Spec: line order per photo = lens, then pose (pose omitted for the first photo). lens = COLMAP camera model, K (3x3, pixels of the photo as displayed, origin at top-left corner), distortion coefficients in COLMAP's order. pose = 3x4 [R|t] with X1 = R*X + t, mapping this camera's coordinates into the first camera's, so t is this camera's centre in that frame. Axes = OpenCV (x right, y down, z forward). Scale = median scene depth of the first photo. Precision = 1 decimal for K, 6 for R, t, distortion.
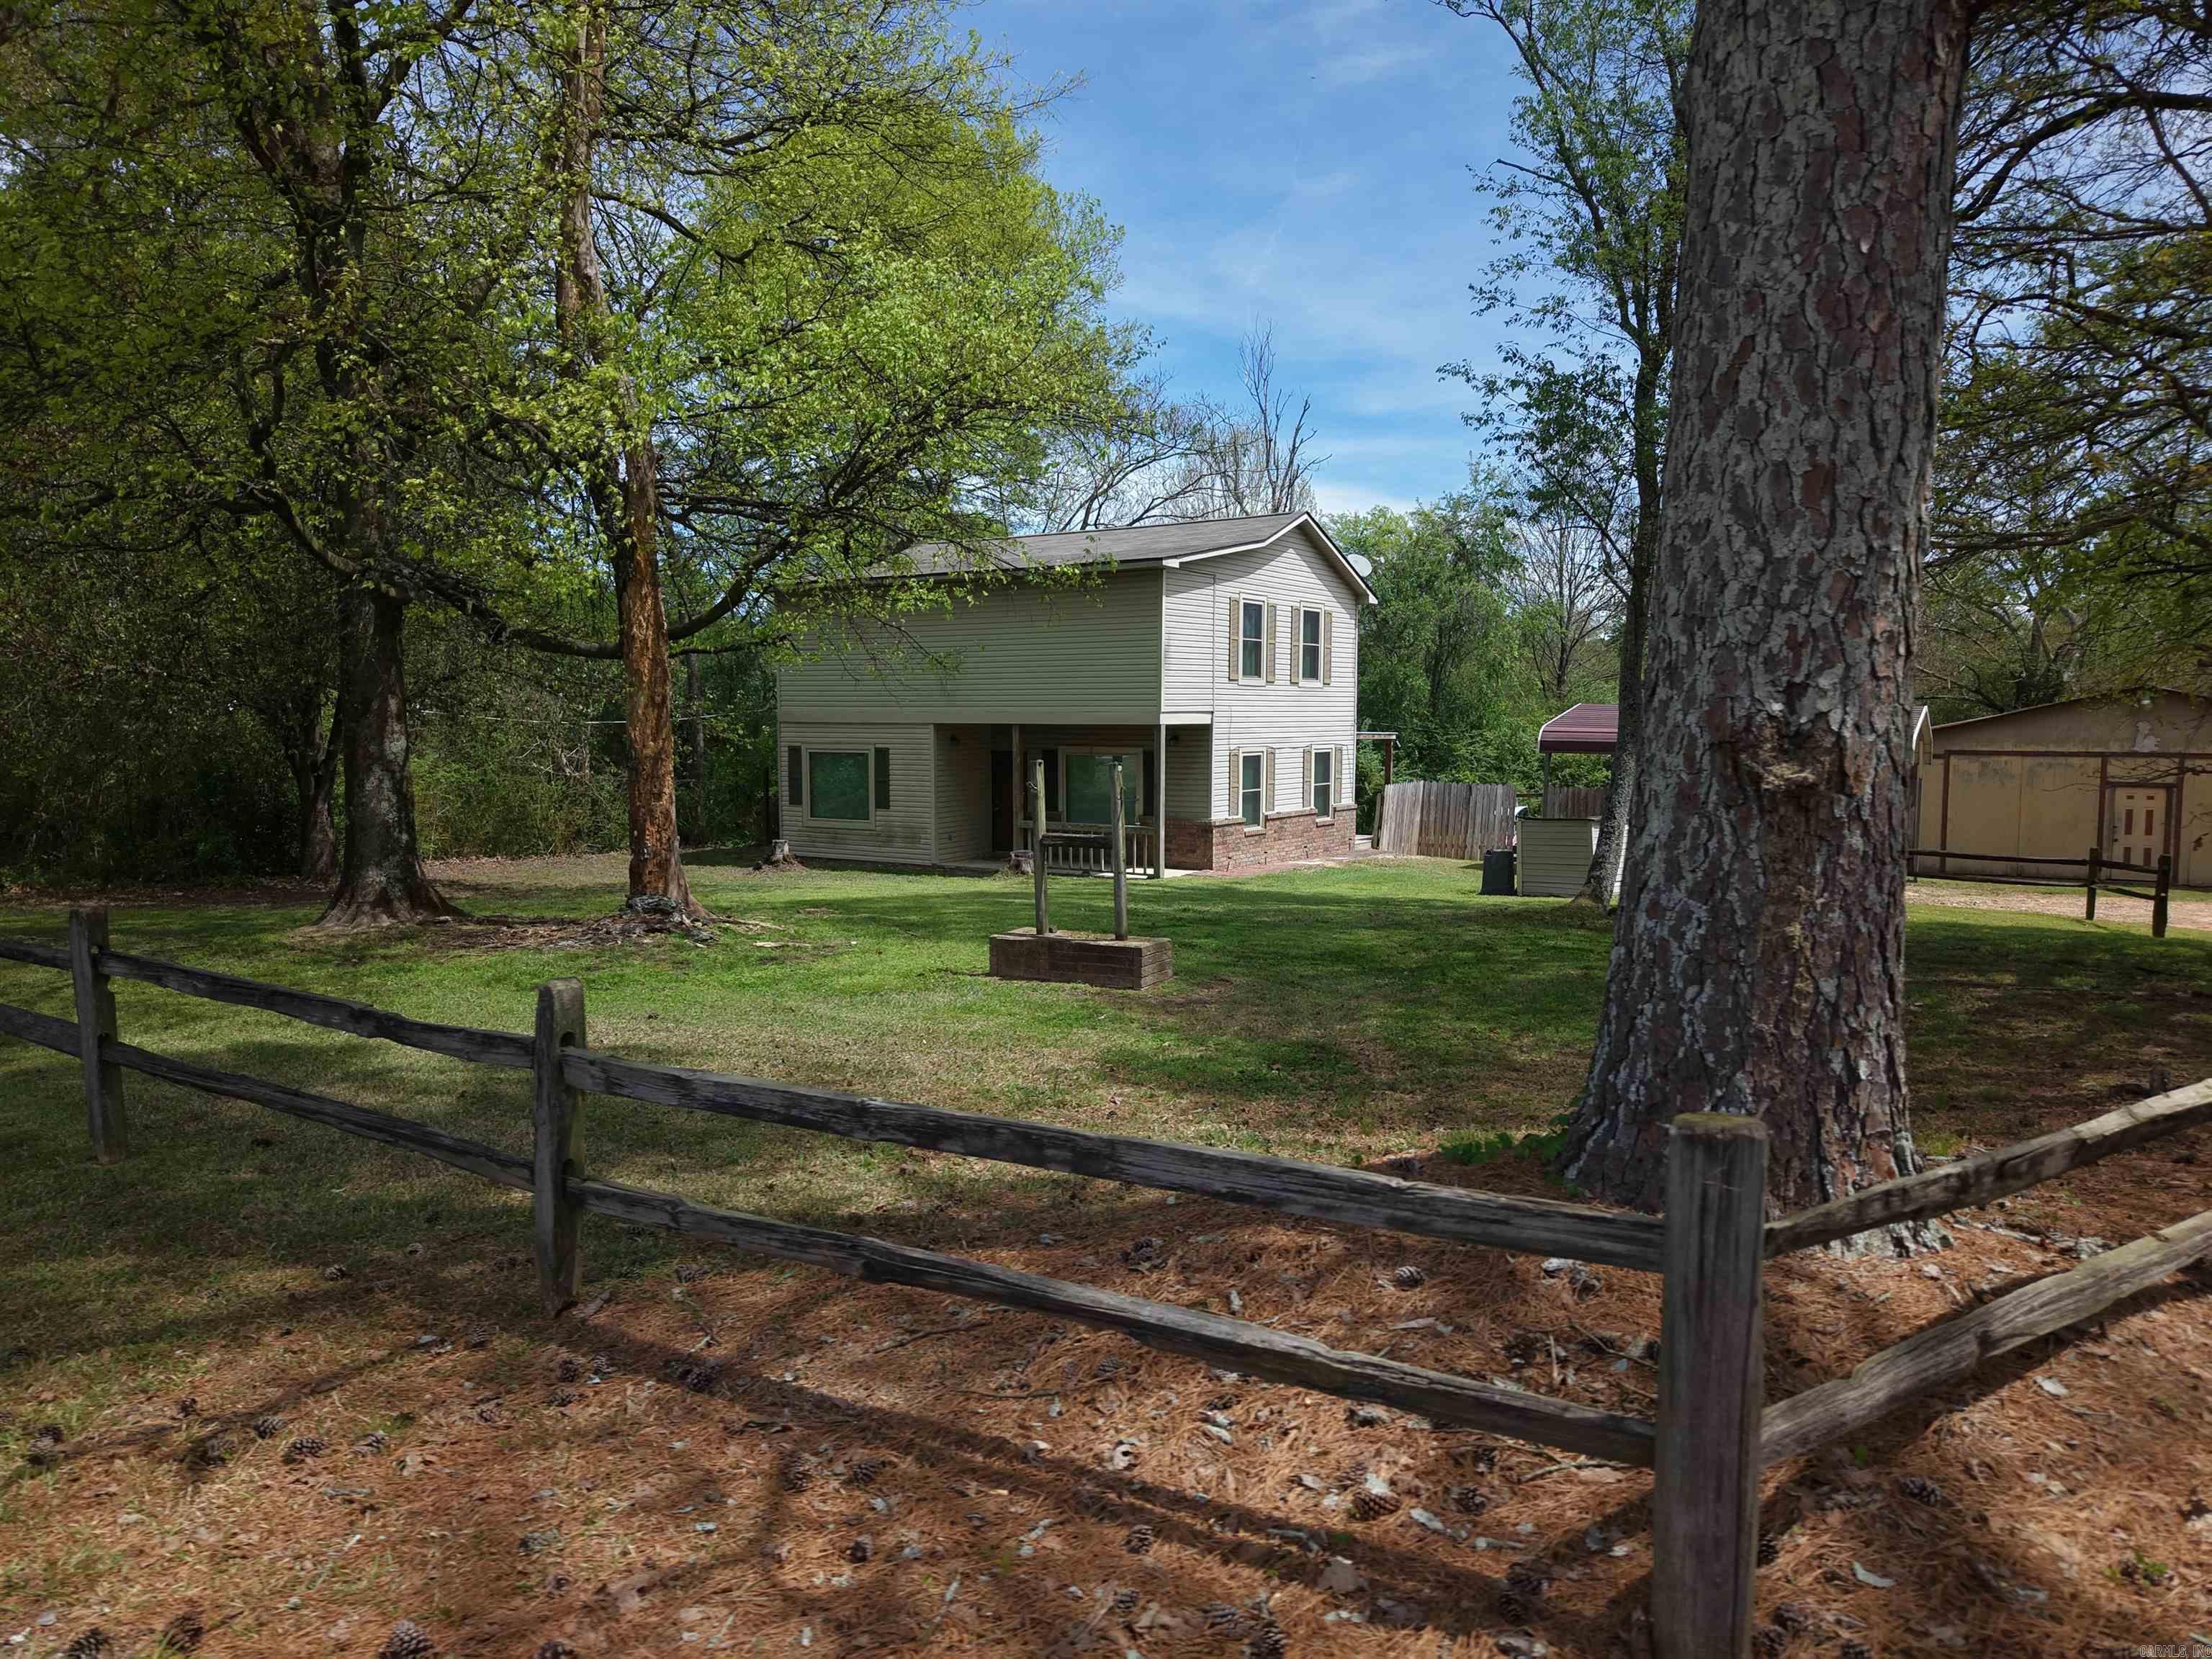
lens RADIAL K [[1508.2, 0, 1102.6], [0, 1508.2, 839.9], [0, 0, 1]] dist [-0.000603, -0.006873]
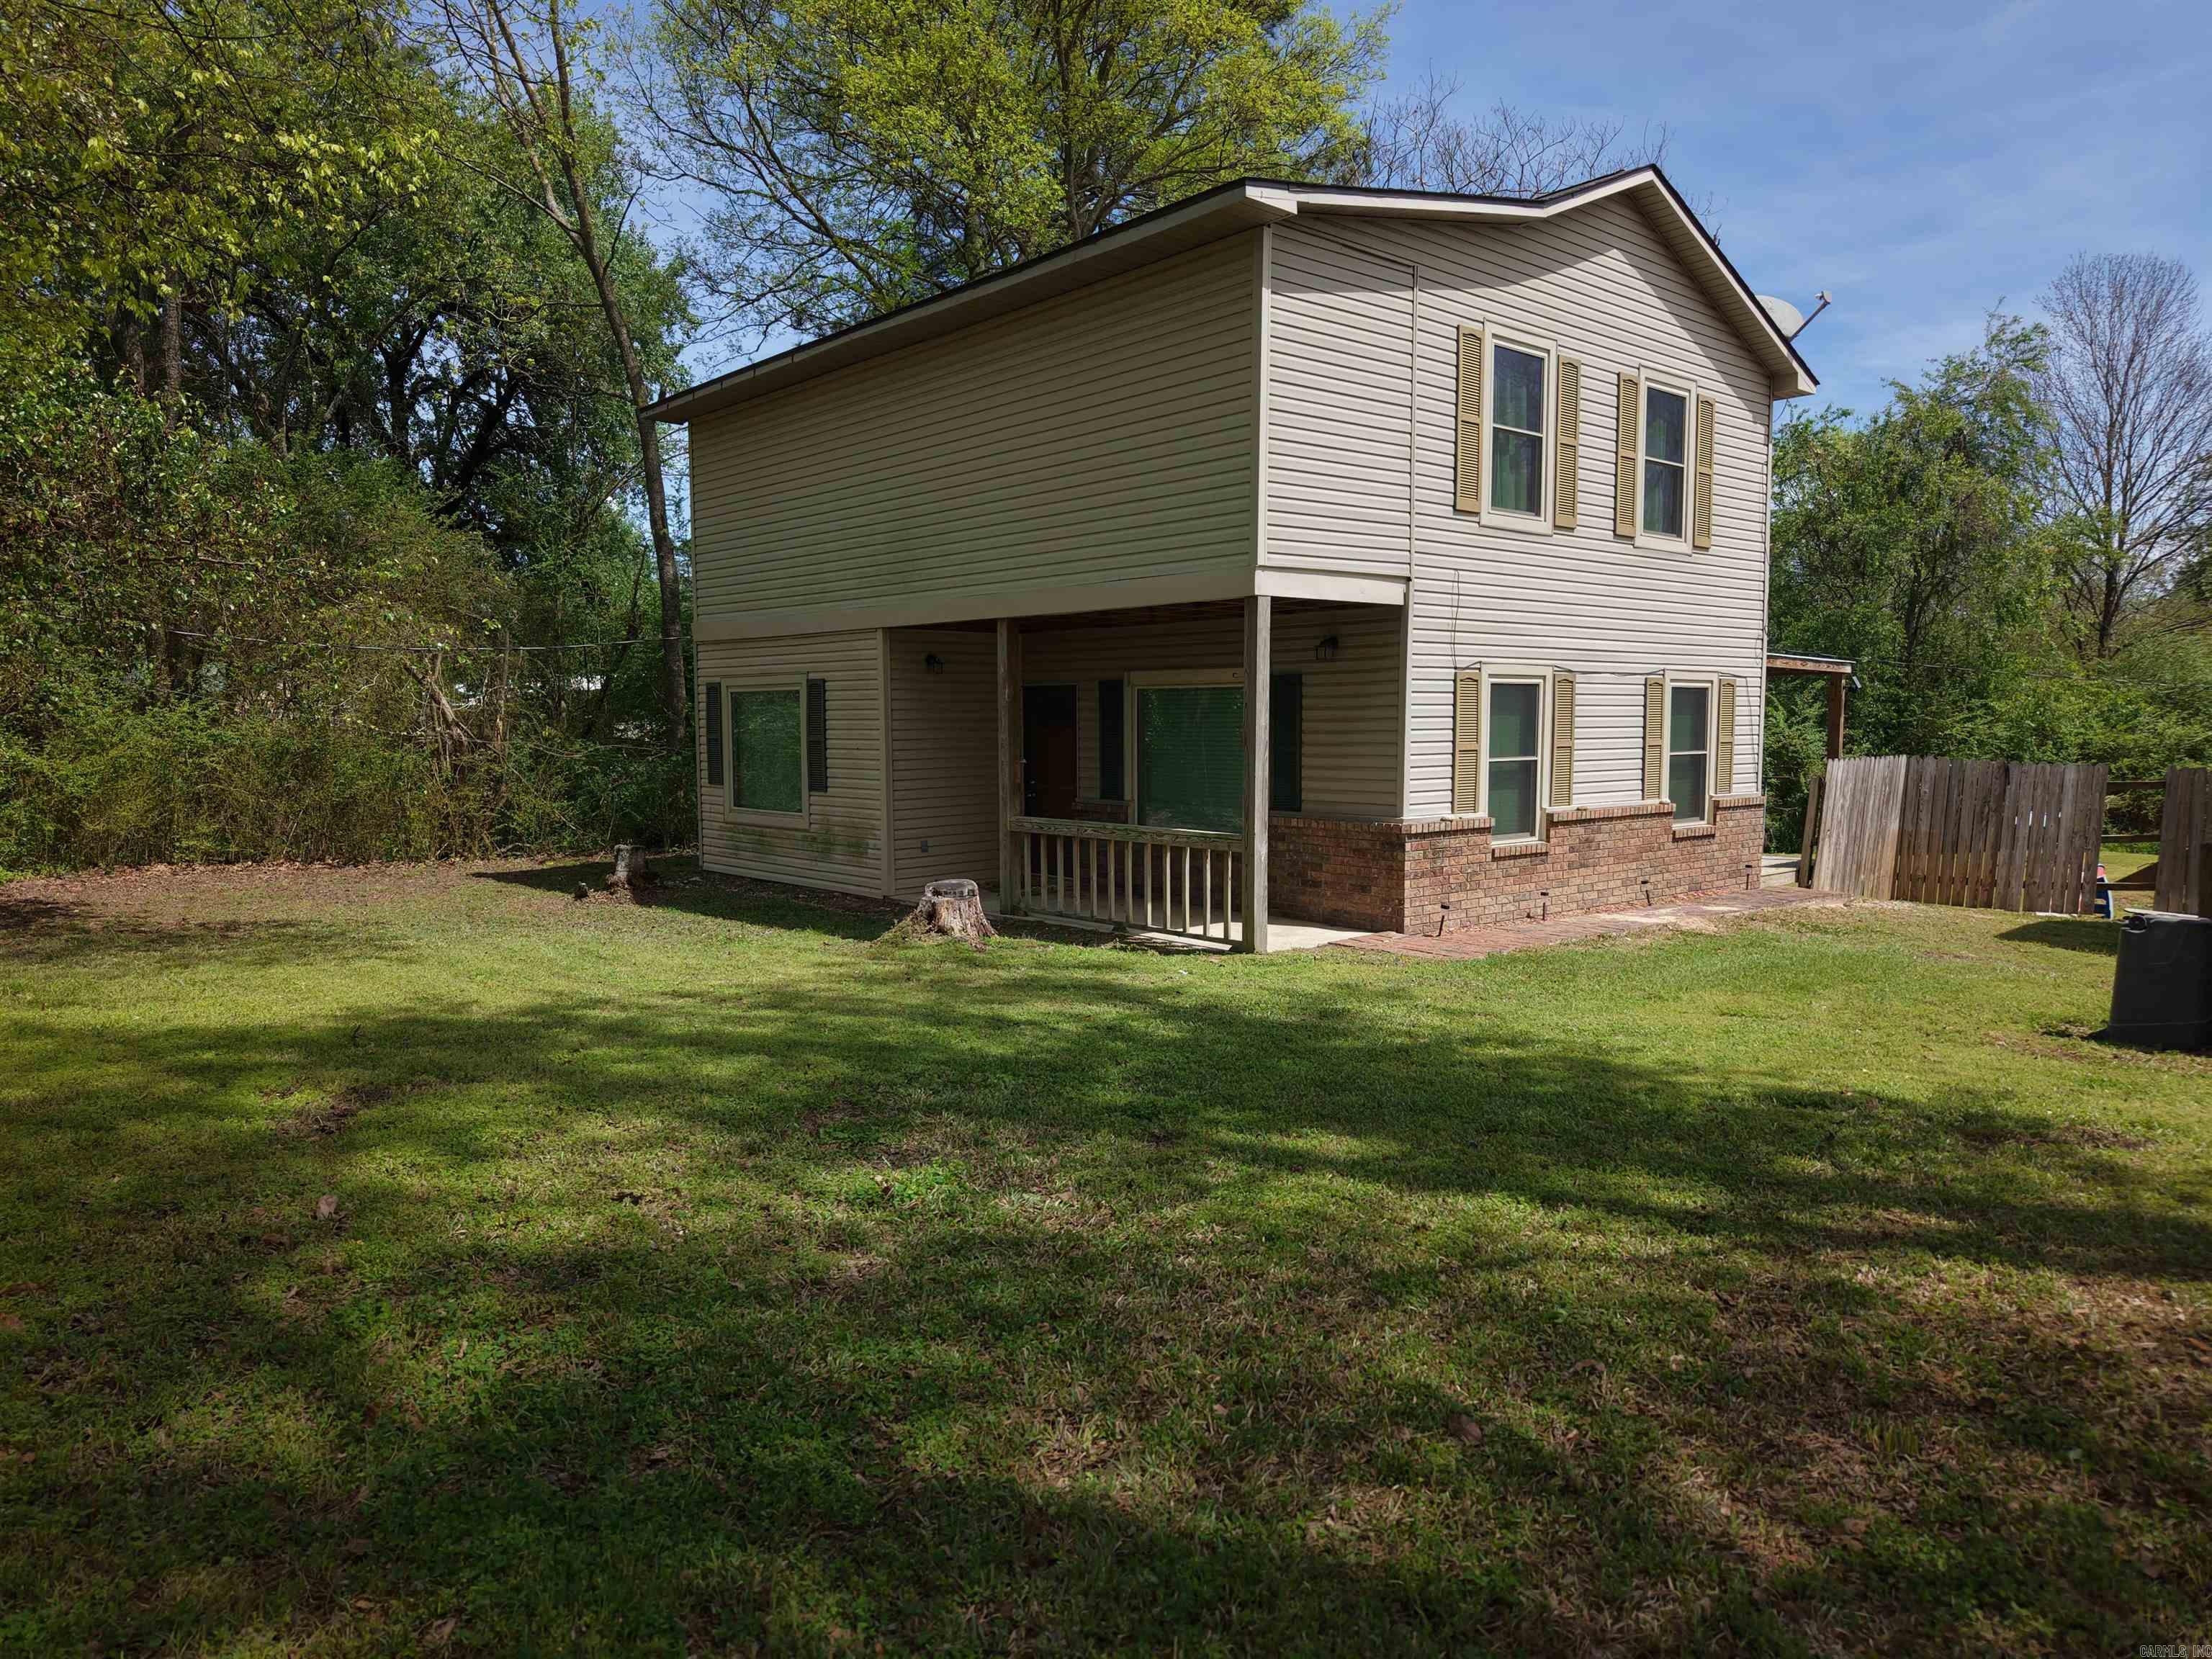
lens RADIAL K [[1508.2, 0, 1096.3], [0, 1508.2, 834.8], [0, 0, 1]] dist [-0.000603, -0.006873]
pose [[0.964257, 0.018148, -0.264346, 0.096832], [-0.019375, 0.999810, -0.002034, -0.005815], [0.264258, 0.007083, 0.964426, 0.510505]]
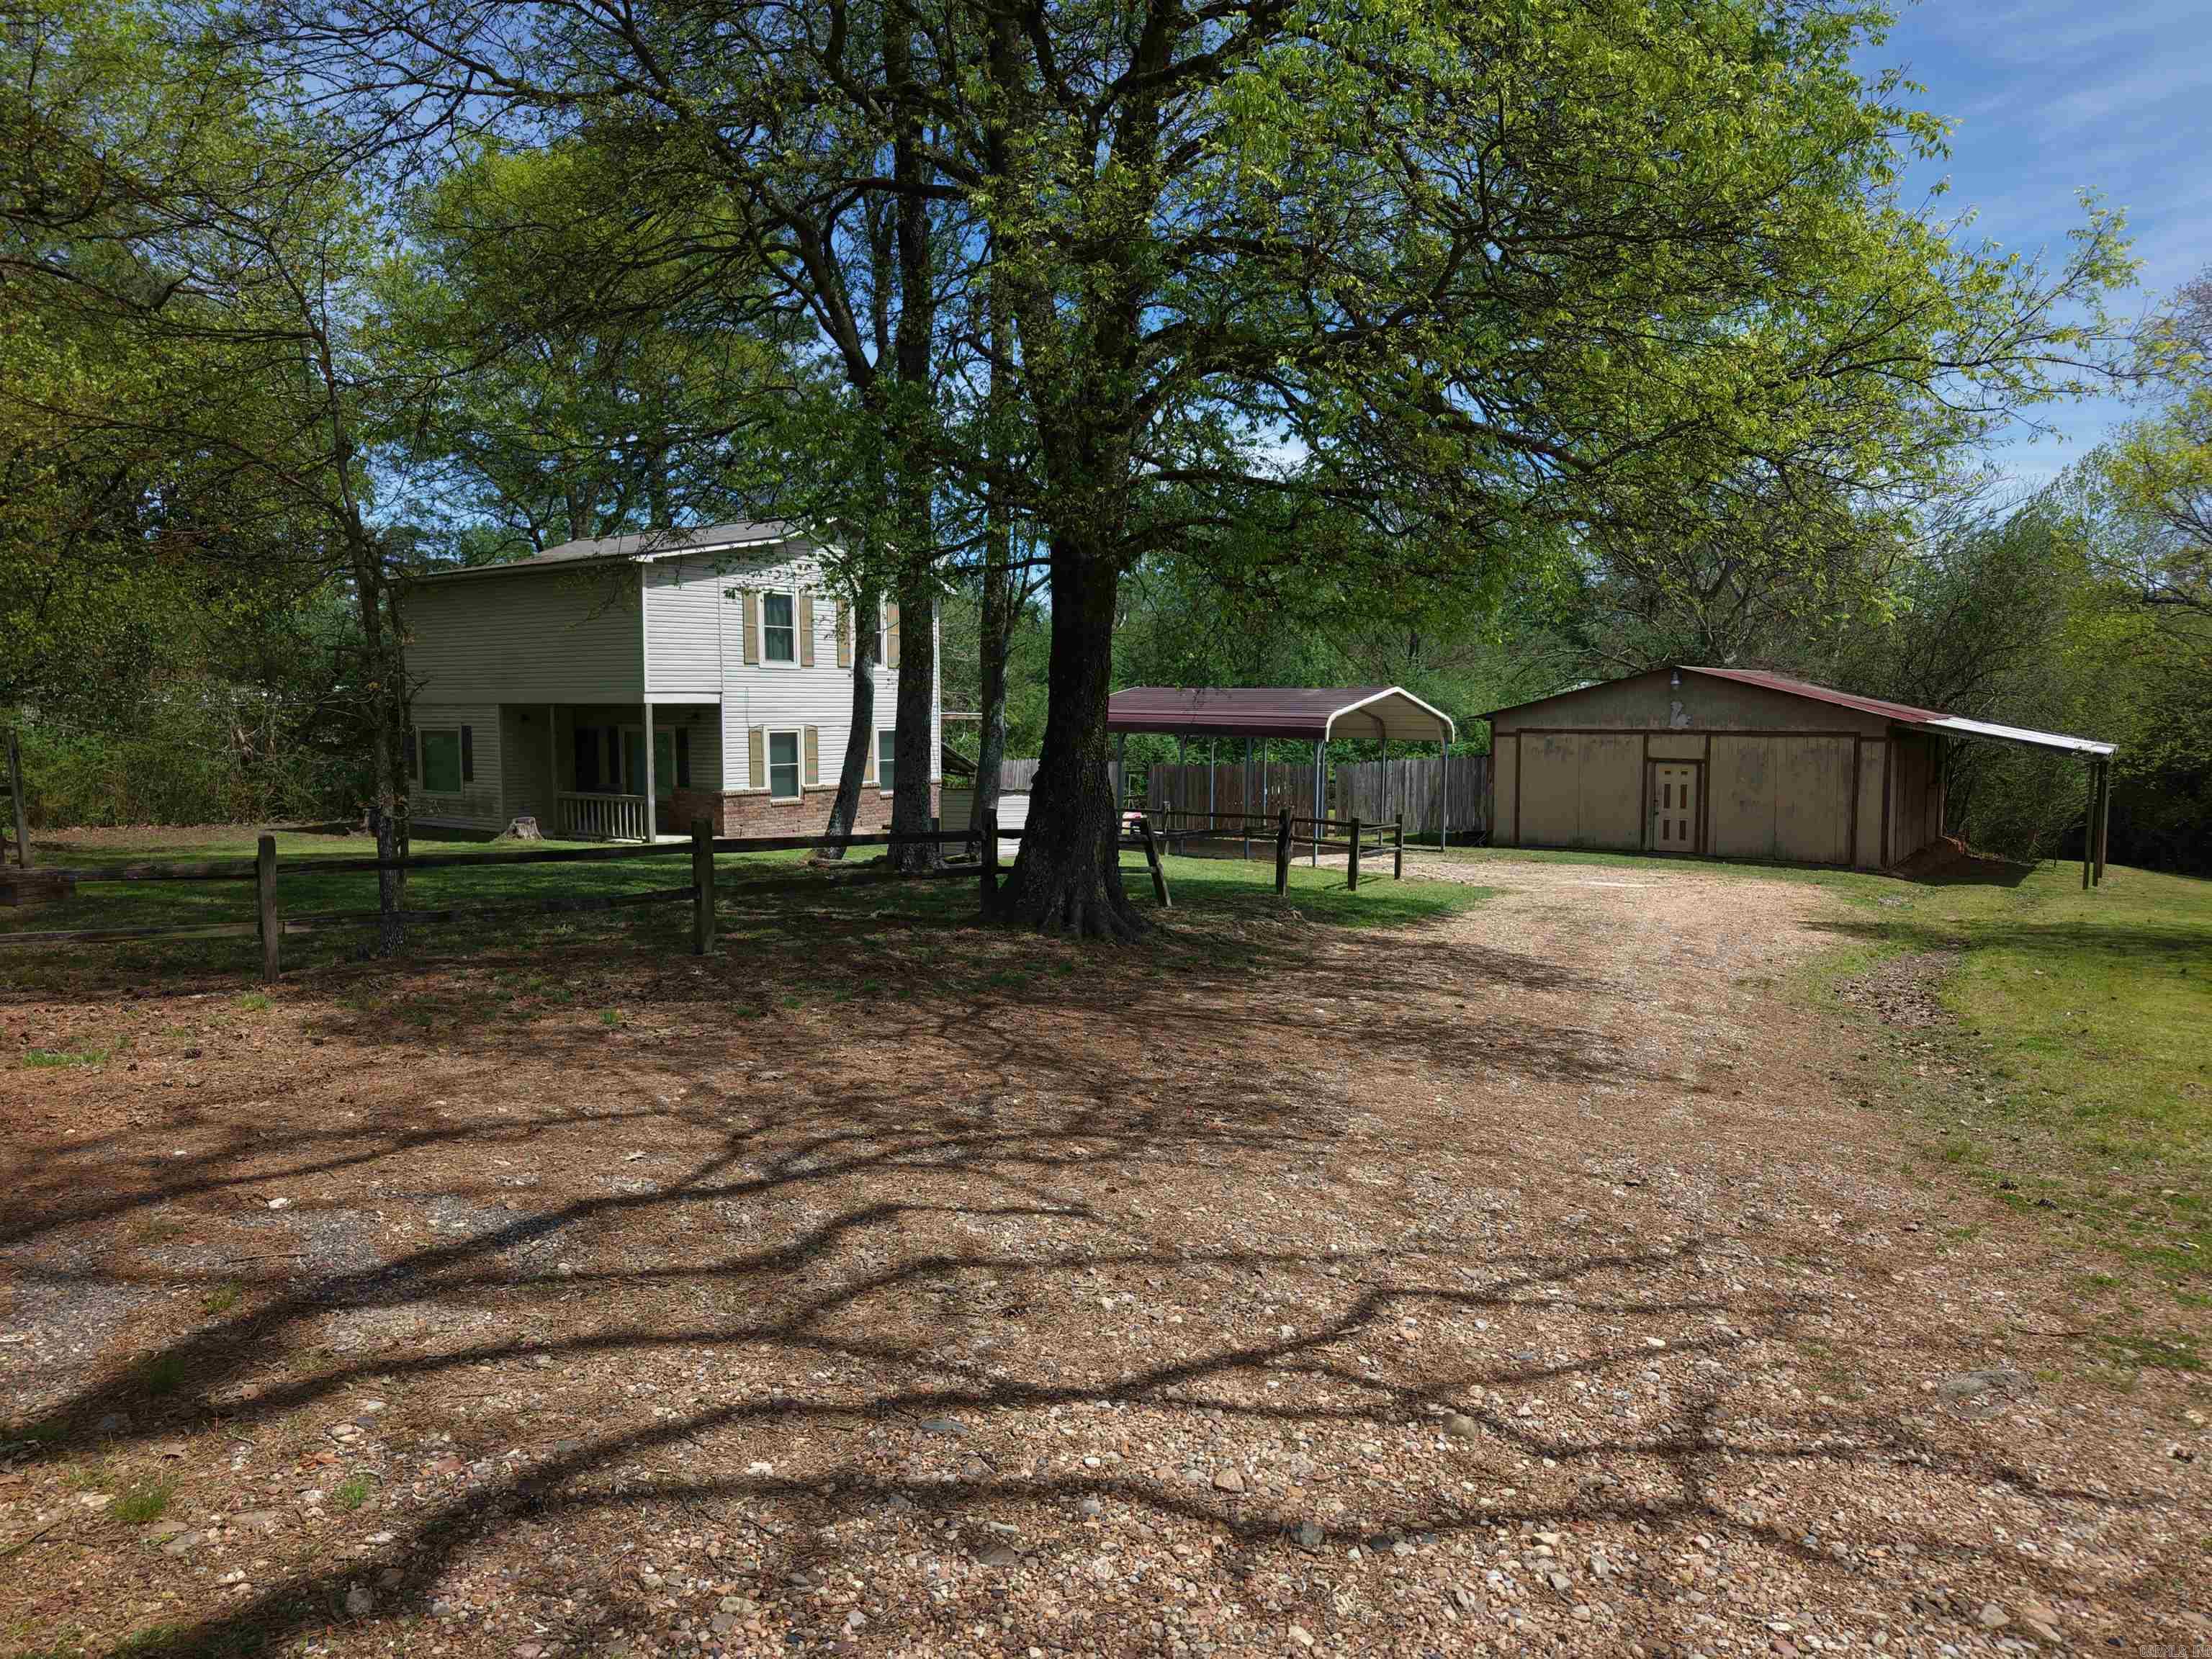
lens RADIAL K [[1508.2, 0, 1153.1], [0, 1508.2, 832.8], [0, 0, 1]] dist [-0.000603, -0.006873]
pose [[0.999287, 0.001890, -0.037710, 0.403037], [-0.001779, 0.999994, 0.002970, 0.013042], [0.037715, -0.002900, 0.999284, -0.083646]]
